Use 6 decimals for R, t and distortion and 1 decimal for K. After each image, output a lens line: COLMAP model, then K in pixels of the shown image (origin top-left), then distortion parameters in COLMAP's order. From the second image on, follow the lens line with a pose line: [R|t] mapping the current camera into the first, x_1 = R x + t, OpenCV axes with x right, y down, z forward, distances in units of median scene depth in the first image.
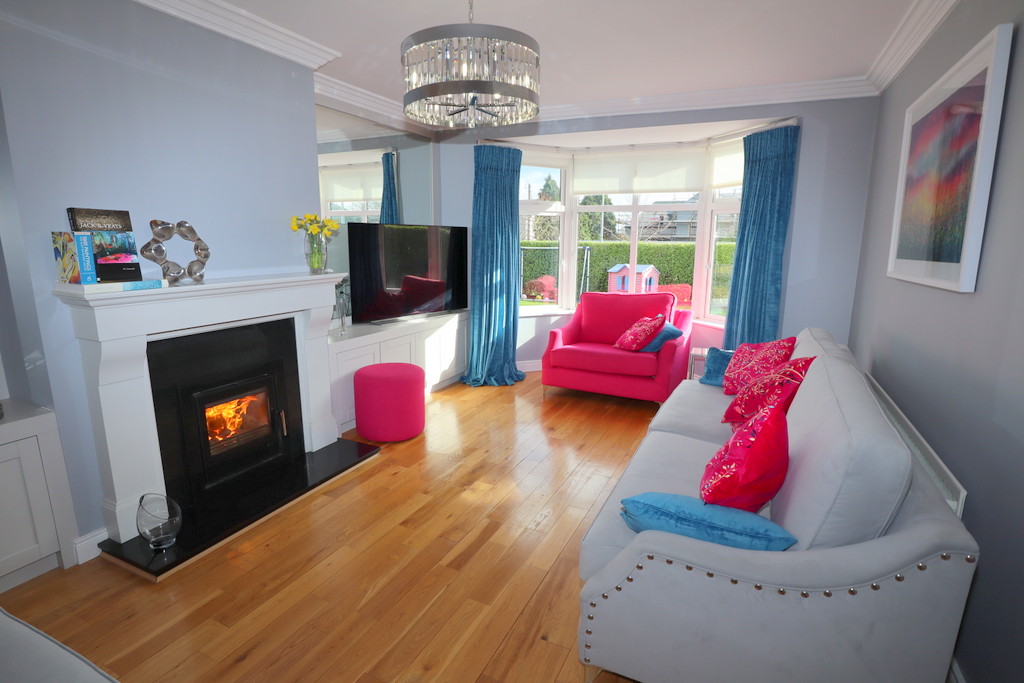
lens RADIAL K [[515.6, 0, 512.4], [0, 515.6, 343.4], [0, 0, 1]] dist [-0.028010, 0.001437]
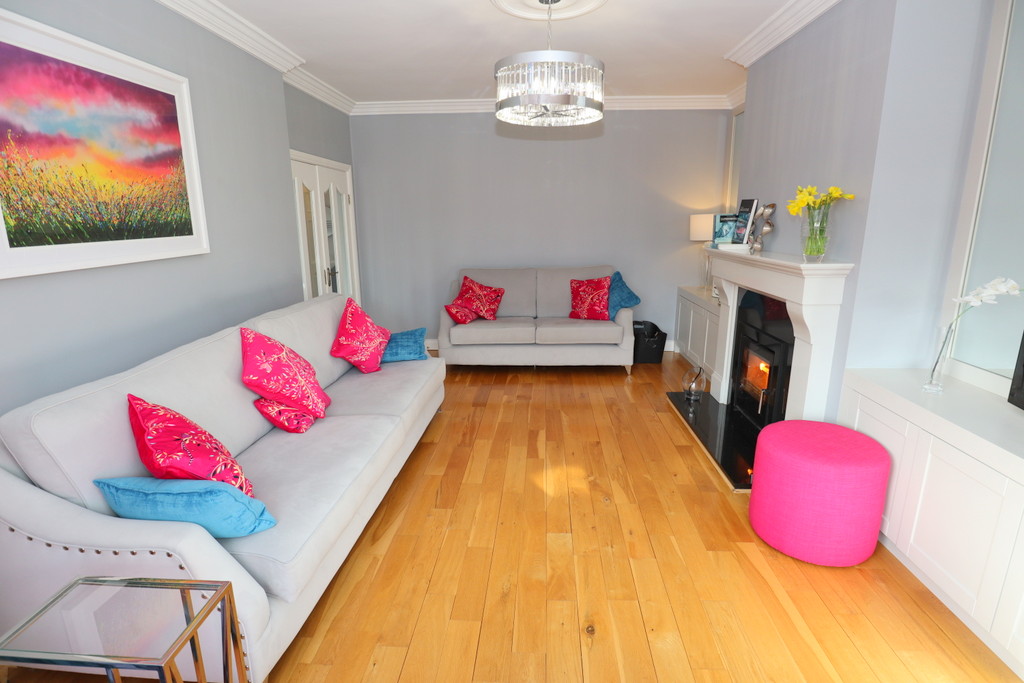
lens RADIAL K [[515.6, 0, 511.8], [0, 515.6, 340.6], [0, 0, 1]] dist [-0.028010, 0.001437]
pose [[-0.928996, 0.081701, -0.360958, 0.490919], [-0.074925, 0.913612, 0.399624, -0.434704], [0.362425, 0.398294, -0.842621, 2.181104]]
